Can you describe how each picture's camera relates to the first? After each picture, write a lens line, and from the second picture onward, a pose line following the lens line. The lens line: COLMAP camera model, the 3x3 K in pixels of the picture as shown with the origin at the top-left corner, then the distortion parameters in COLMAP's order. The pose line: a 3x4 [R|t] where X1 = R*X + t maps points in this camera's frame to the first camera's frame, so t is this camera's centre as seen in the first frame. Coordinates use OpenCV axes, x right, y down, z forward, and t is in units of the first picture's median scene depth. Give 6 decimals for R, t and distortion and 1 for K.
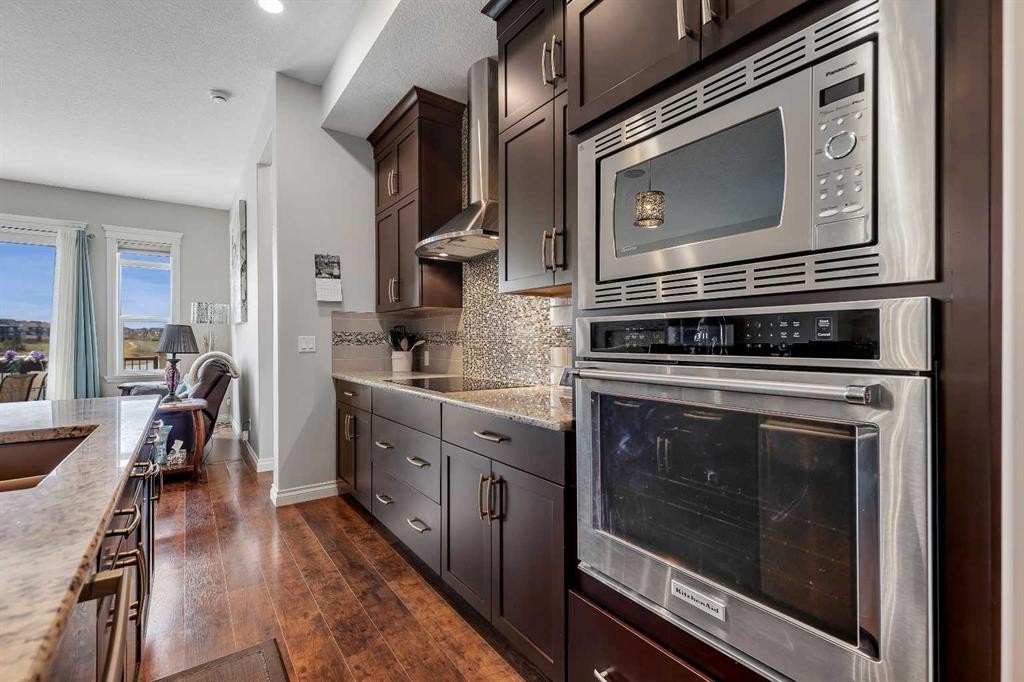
lens RADIAL K [[458.0, 0, 509.6], [0, 458.0, 343.1], [0, 0, 1]] dist [0.003113, -0.001022]
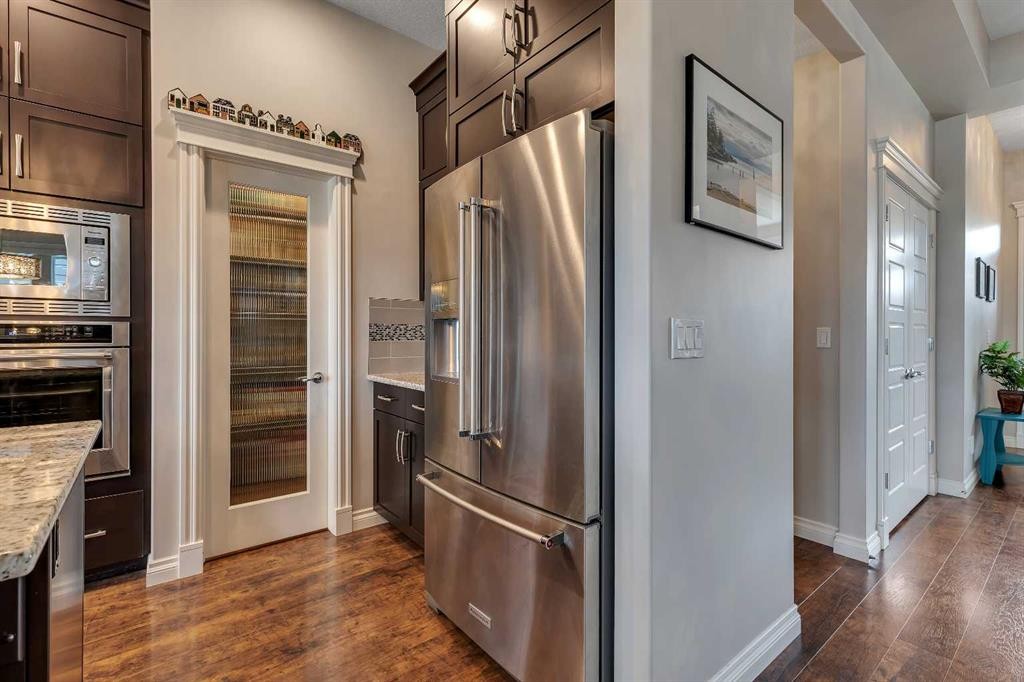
lens RADIAL K [[458.0, 0, 509.9], [0, 458.0, 334.9], [0, 0, 1]] dist [0.003113, -0.001022]
pose [[-0.058326, -0.000039, 0.998298, -0.583598], [0.001766, 0.999998, 0.000142, -0.002188], [-0.998296, 0.001771, -0.058326, -0.348313]]
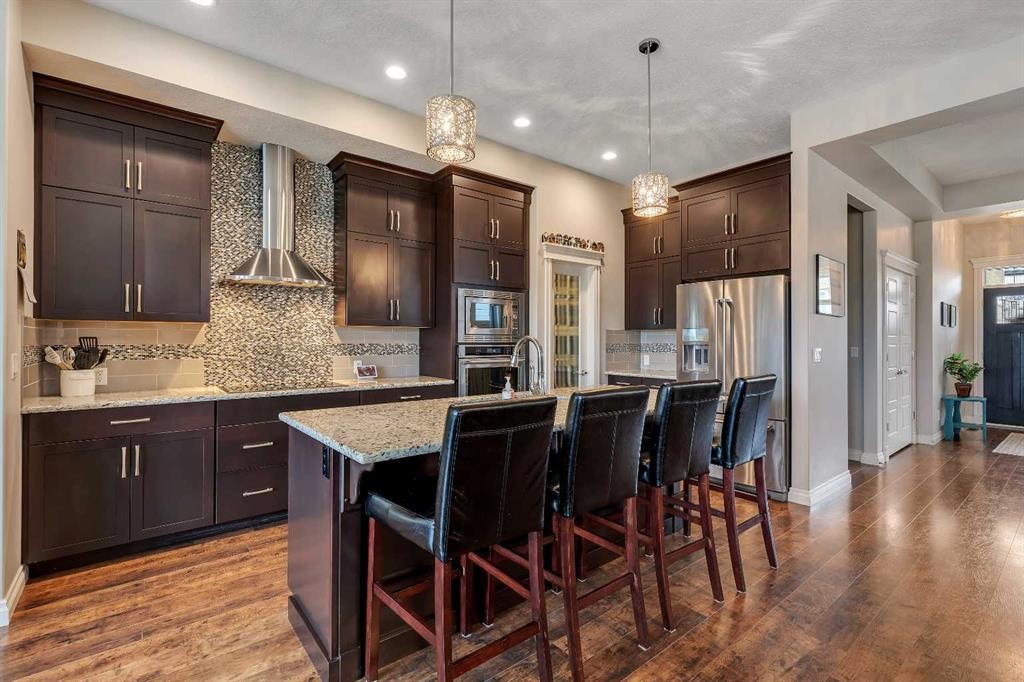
lens RADIAL K [[458.0, 0, 508.4], [0, 458.0, 337.4], [0, 0, 1]] dist [0.003113, -0.001022]
pose [[-0.061496, 0.005858, 0.998090, -1.377717], [0.000231, 0.999983, -0.005855, -0.041823], [-0.998107, -0.000129, -0.061496, 0.403976]]
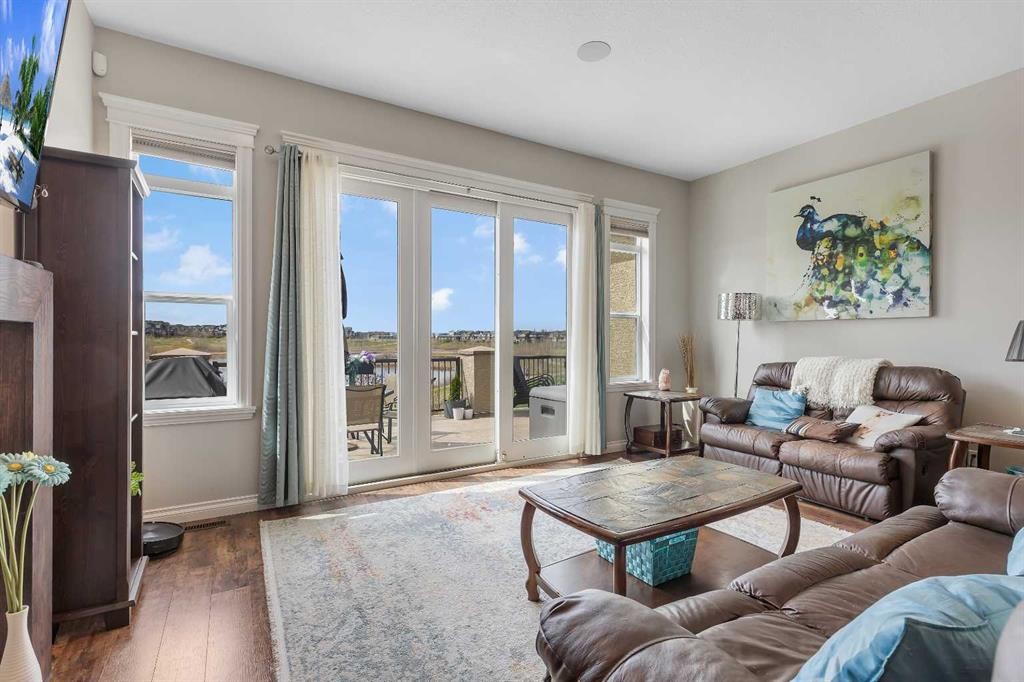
lens RADIAL K [[465.9, 0, 507.0], [0, 465.9, 340.7], [0, 0, 1]] dist [0.004006, -0.000224]
pose [[0.996986, 0.005262, -0.077406, -2.085587], [-0.005418, 0.999984, -0.001814, -0.006349], [0.077395, 0.002228, 0.996998, 0.345411]]
